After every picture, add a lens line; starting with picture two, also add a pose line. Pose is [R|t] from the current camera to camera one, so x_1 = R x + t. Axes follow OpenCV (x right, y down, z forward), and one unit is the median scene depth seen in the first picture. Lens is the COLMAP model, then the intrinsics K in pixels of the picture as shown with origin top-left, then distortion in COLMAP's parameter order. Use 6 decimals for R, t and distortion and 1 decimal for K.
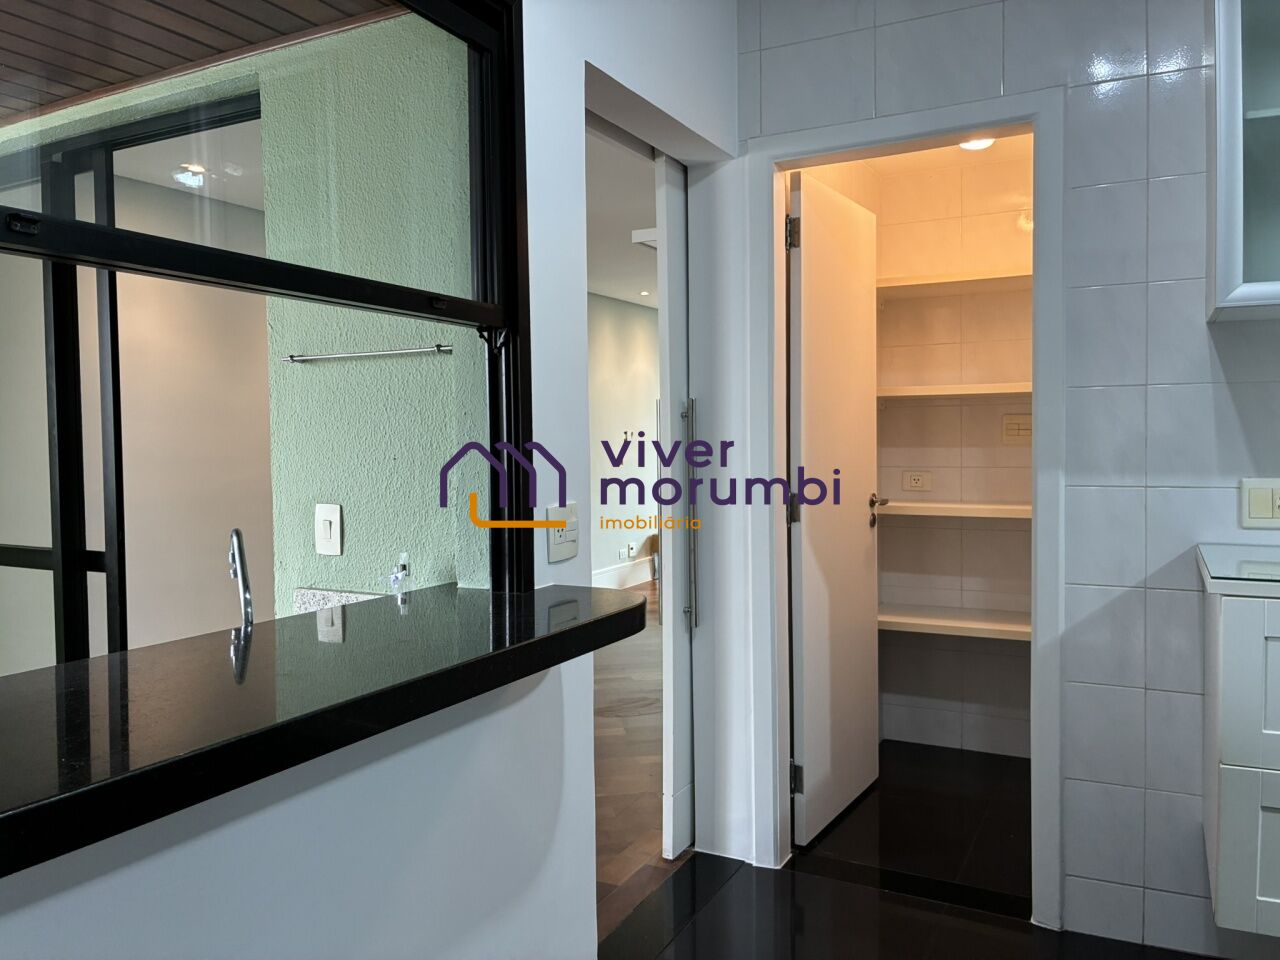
lens RADIAL K [[969.7, 0, 643.9], [0, 969.7, 480.3], [0, 0, 1]] dist [0.055218, -0.075750]
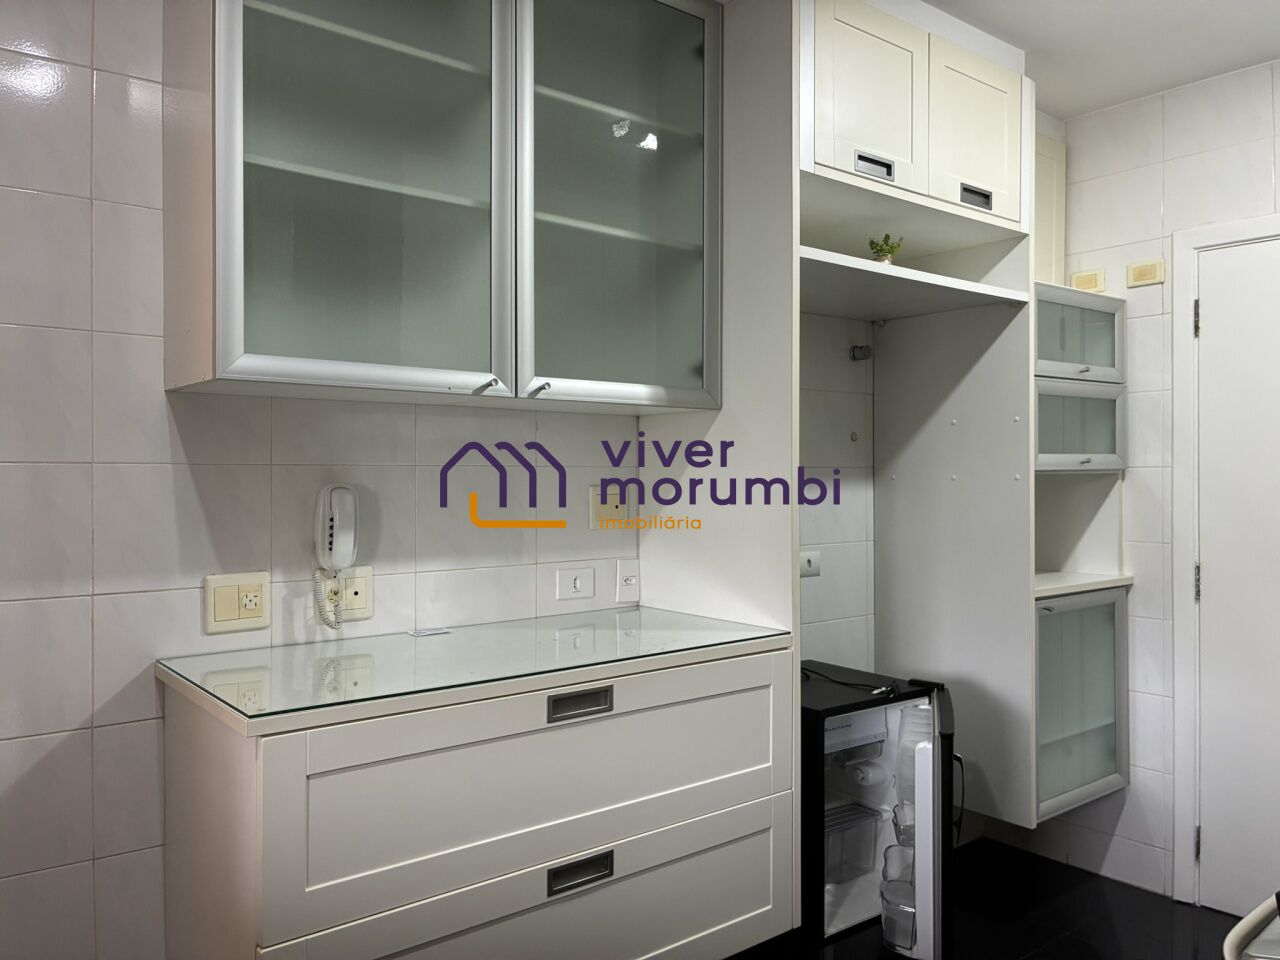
lens RADIAL K [[969.7, 0, 638.2], [0, 969.7, 476.1], [0, 0, 1]] dist [0.055218, -0.075750]
pose [[0.390930, 0.007421, 0.920391, -0.026167], [0.037944, 0.998987, -0.024171, -0.053855], [-0.919638, 0.044373, 0.390252, 0.317132]]
